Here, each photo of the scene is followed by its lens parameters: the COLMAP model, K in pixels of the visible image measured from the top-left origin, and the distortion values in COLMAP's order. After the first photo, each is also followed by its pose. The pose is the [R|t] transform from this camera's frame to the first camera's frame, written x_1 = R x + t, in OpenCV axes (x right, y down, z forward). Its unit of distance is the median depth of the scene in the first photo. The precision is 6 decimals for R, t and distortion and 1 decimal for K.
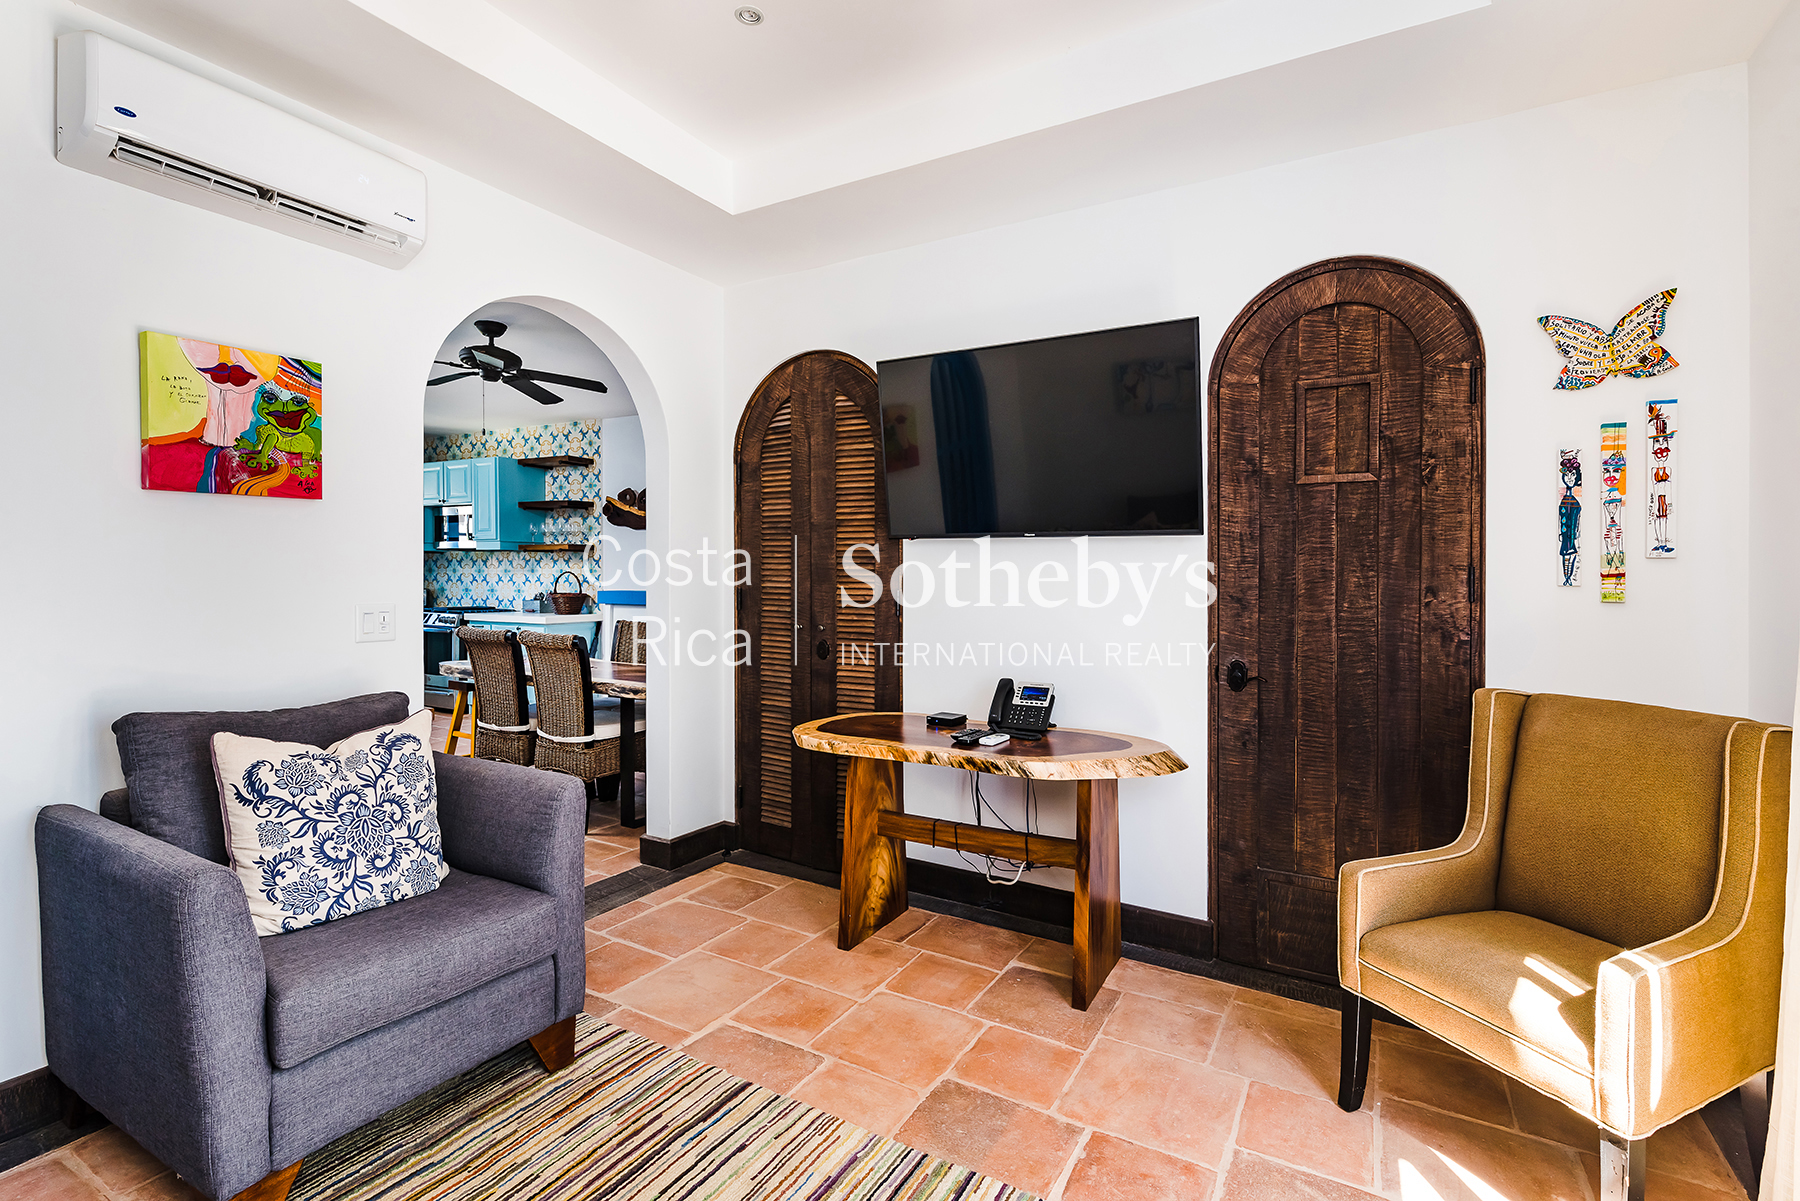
lens RADIAL K [[823.9, 0, 899.8], [0, 823.9, 581.7], [0, 0, 1]] dist [-0.001192, -0.000231]
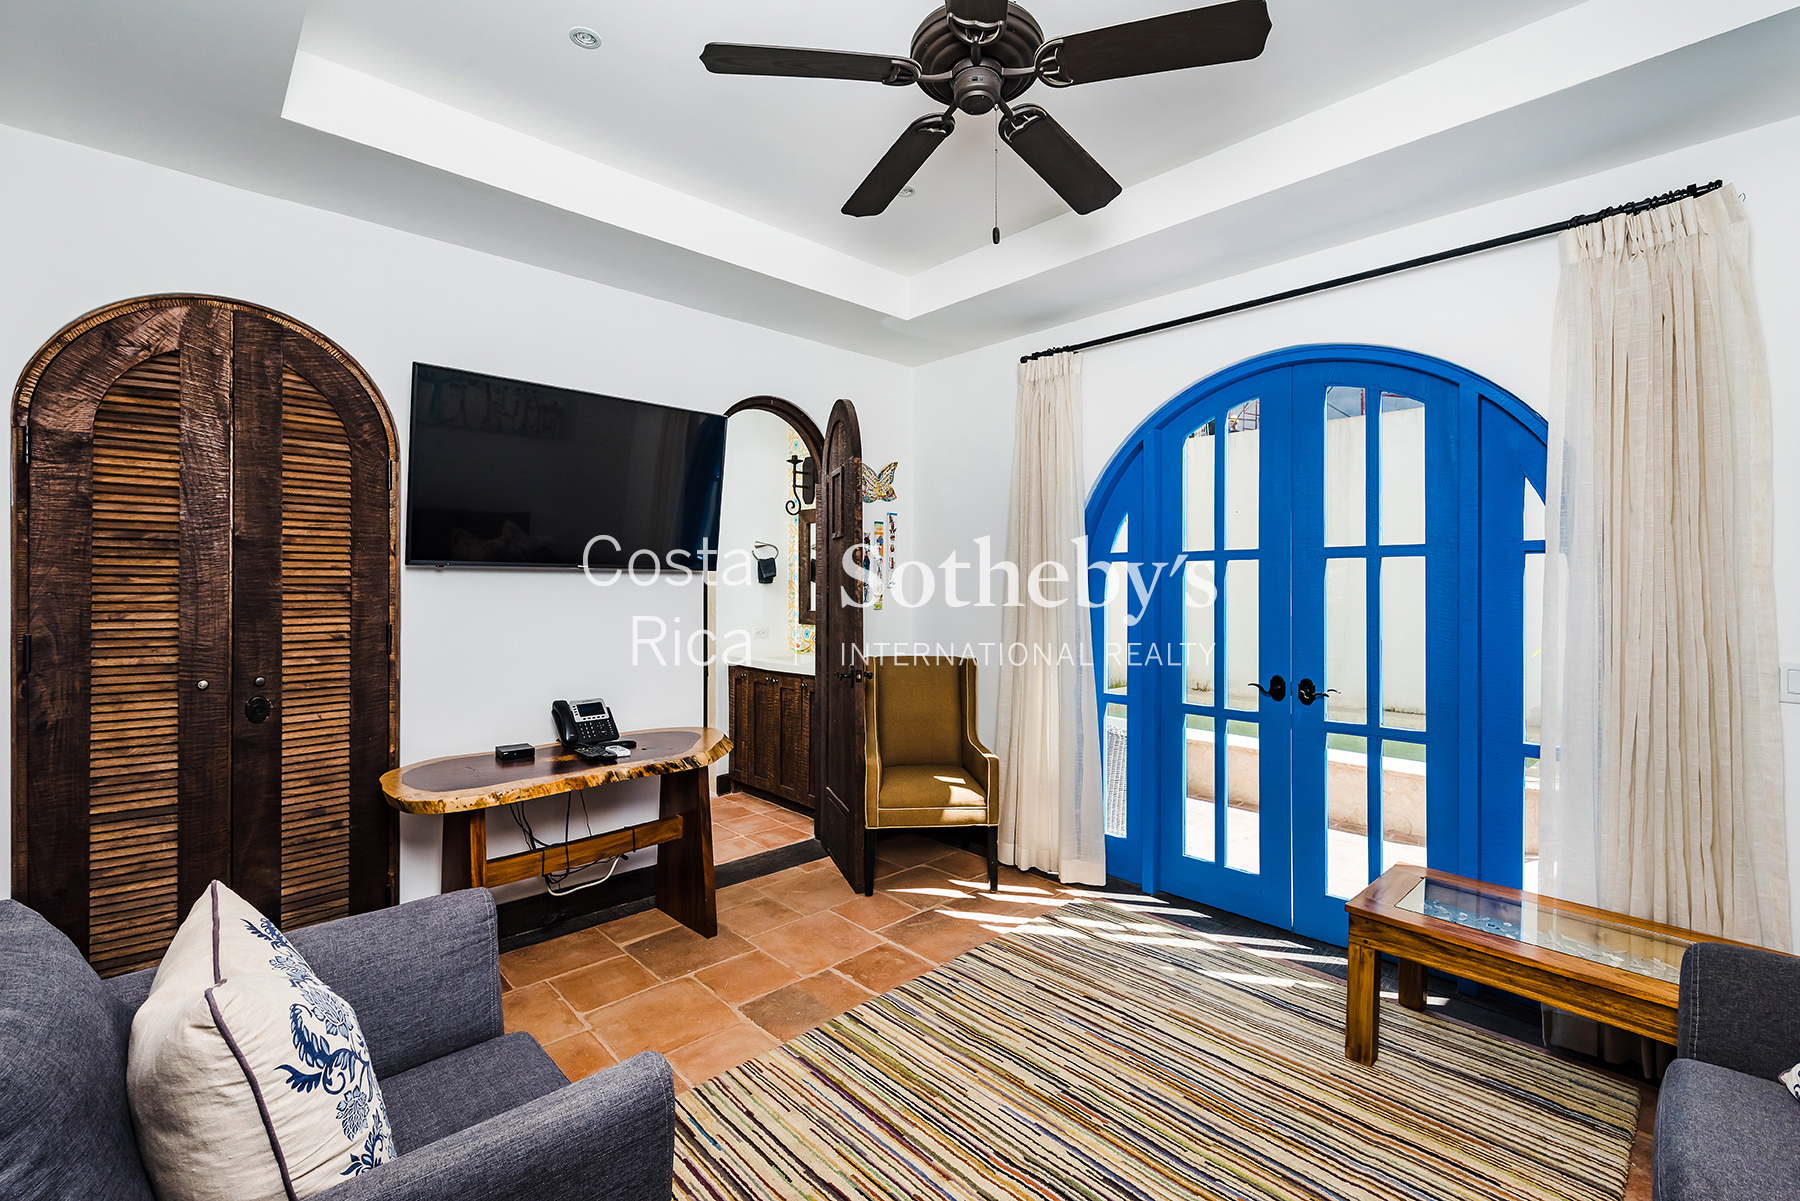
lens RADIAL K [[784.5, 0, 900.0], [0, 784.5, 579.8], [0, 0, 1]] dist [0.001833, 0.000131]
pose [[0.283072, -0.003949, 0.959091, -0.897494], [0.006588, 0.999976, 0.002173, -0.047074], [-0.959076, 0.005703, 0.283091, 0.364775]]
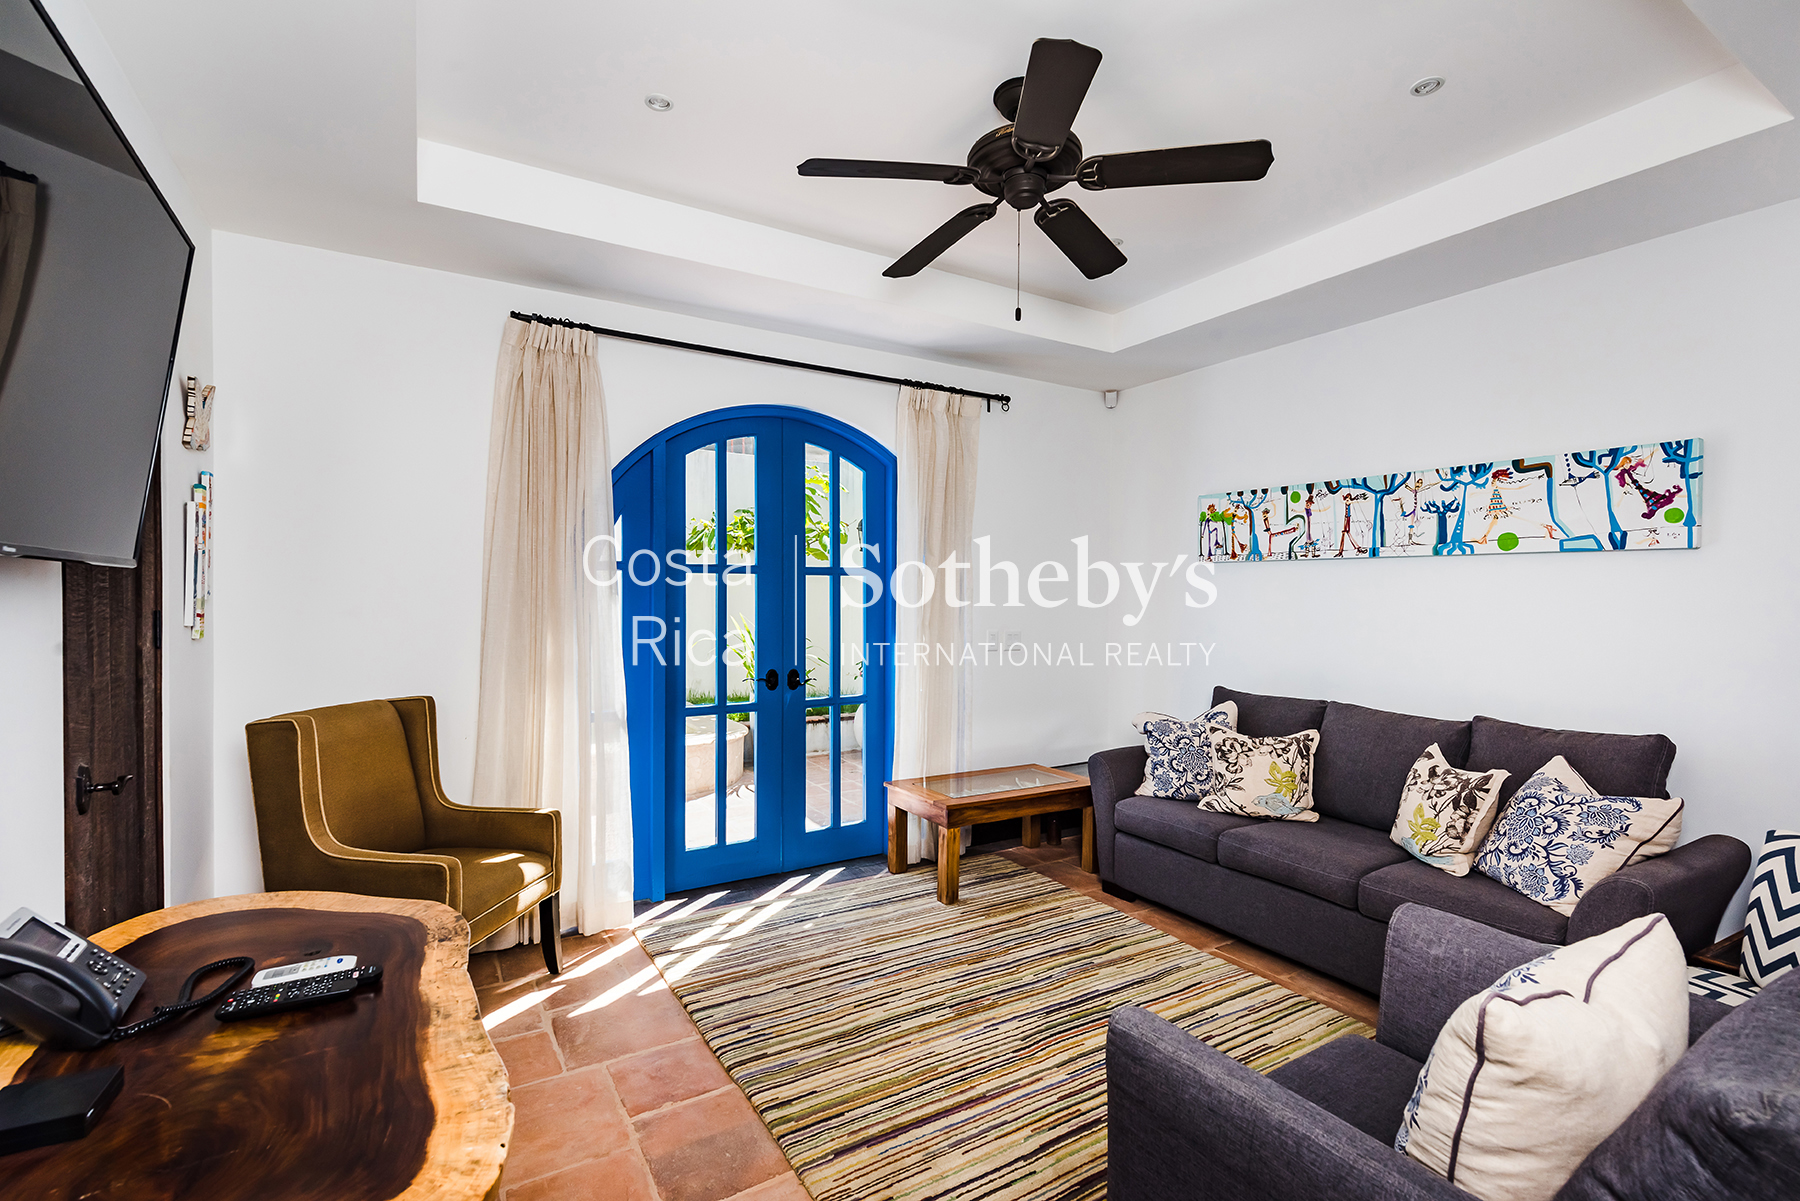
lens RADIAL K [[795.2, 0, 900.0], [0, 795.2, 600.5], [0, 0, 1]] dist [0.002256, 0.000208]
pose [[-0.877927, -0.021966, 0.478290, -0.467114], [-0.015524, 0.999728, 0.017418, -0.052063], [-0.478542, 0.007867, -0.878029, 1.416527]]
